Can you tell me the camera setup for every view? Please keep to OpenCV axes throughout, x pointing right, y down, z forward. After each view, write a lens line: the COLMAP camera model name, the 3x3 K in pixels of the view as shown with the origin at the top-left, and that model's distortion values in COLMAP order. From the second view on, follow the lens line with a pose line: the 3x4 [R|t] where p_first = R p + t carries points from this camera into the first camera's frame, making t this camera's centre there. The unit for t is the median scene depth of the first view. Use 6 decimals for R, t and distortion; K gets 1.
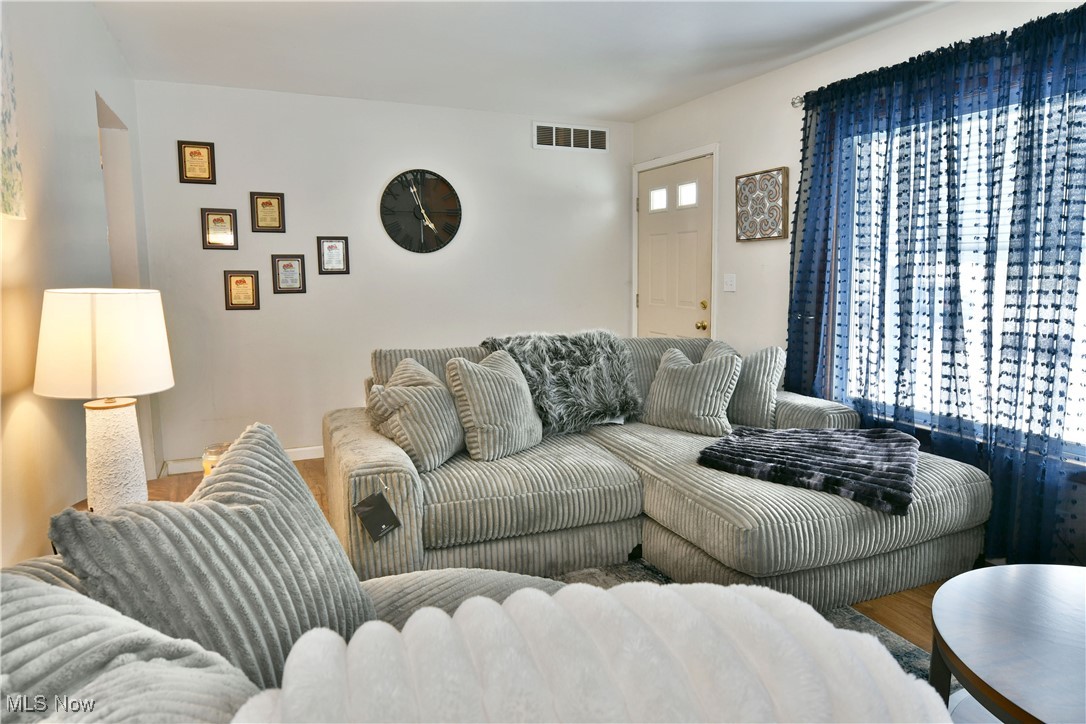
lens RADIAL K [[659.0, 0, 541.1], [0, 659.0, 352.5], [0, 0, 1]] dist [-0.011816, -0.005756]
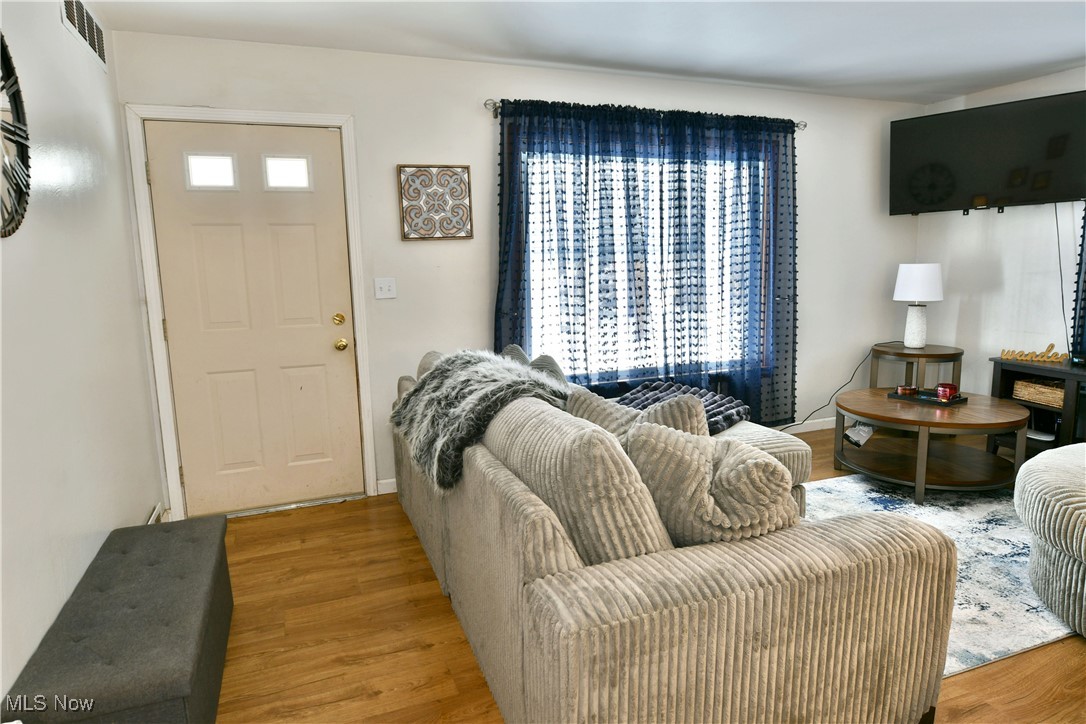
lens RADIAL K [[659.0, 0, 538.6], [0, 659.0, 364.3], [0, 0, 1]] dist [-0.011816, -0.005756]
pose [[0.042616, -0.152050, 0.987454, -0.618177], [0.148614, 0.978321, 0.144230, -0.113478], [-0.987977, 0.140603, 0.064289, 0.840742]]
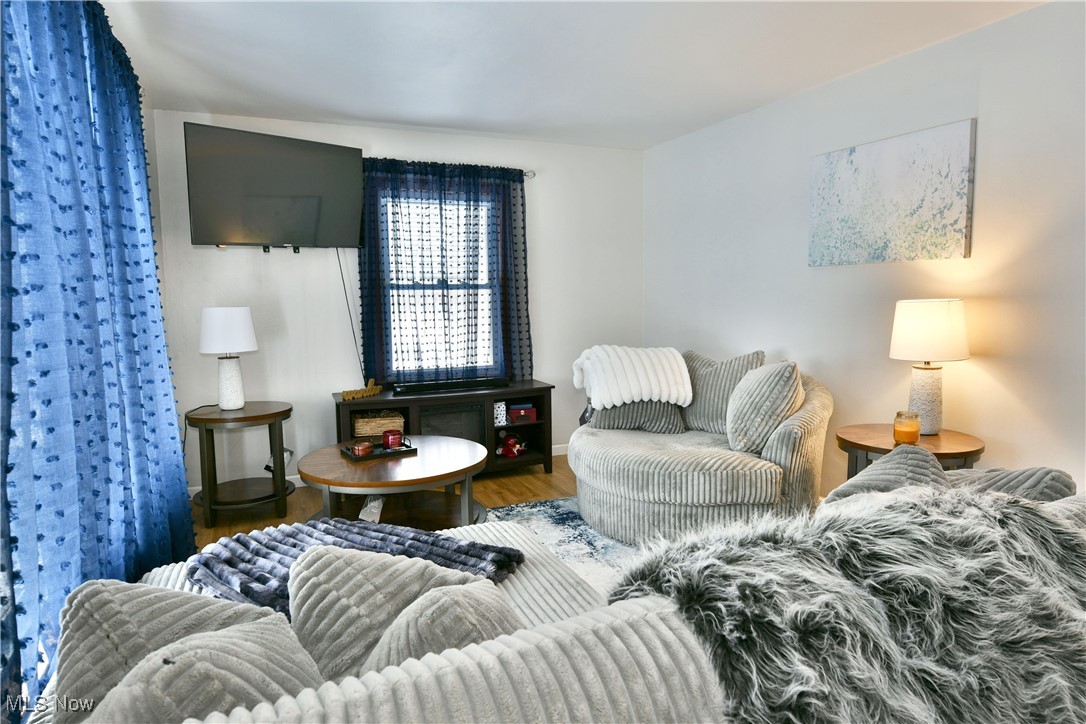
lens RADIAL K [[659.0, 0, 541.8], [0, 659.0, 365.1], [0, 0, 1]] dist [-0.011816, -0.005756]
pose [[-0.999896, 0.014444, 0.000158, 0.147481], [0.014075, 0.971840, 0.235221, -0.156452], [0.003244, 0.235199, -0.971942, 1.177165]]
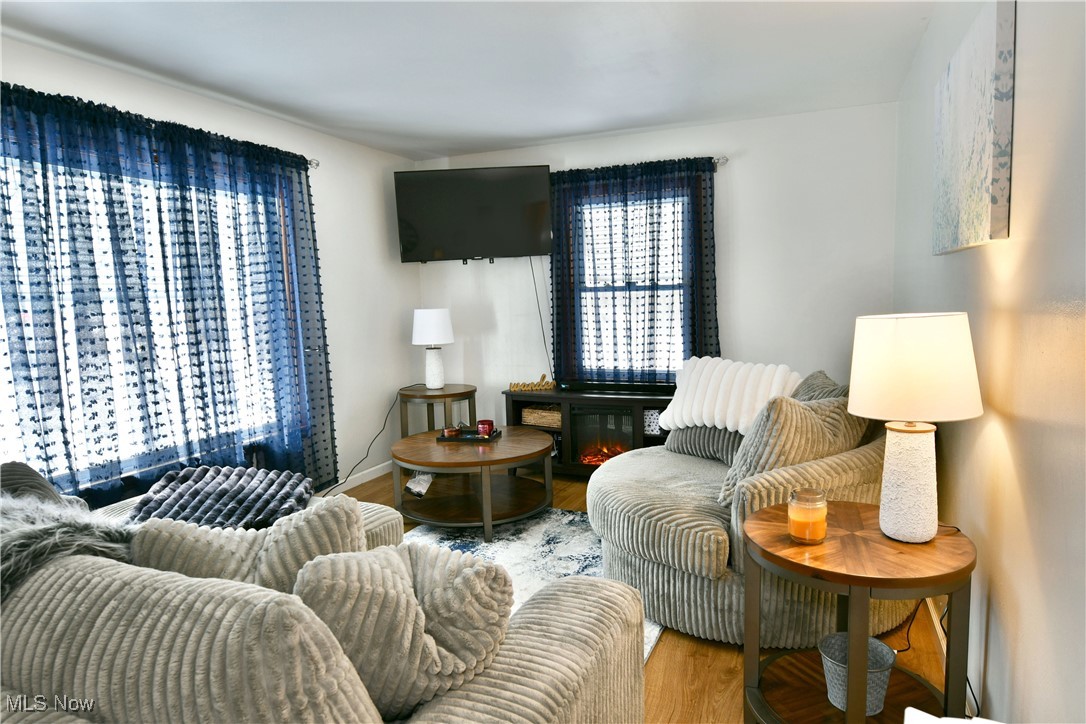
lens RADIAL K [[659.0, 0, 541.1], [0, 659.0, 365.5], [0, 0, 1]] dist [-0.011816, -0.005756]
pose [[-0.683082, -0.057228, 0.728096, -0.451426], [0.122819, 0.973727, 0.191760, -0.128127], [-0.719940, 0.220412, -0.658107, 0.909738]]
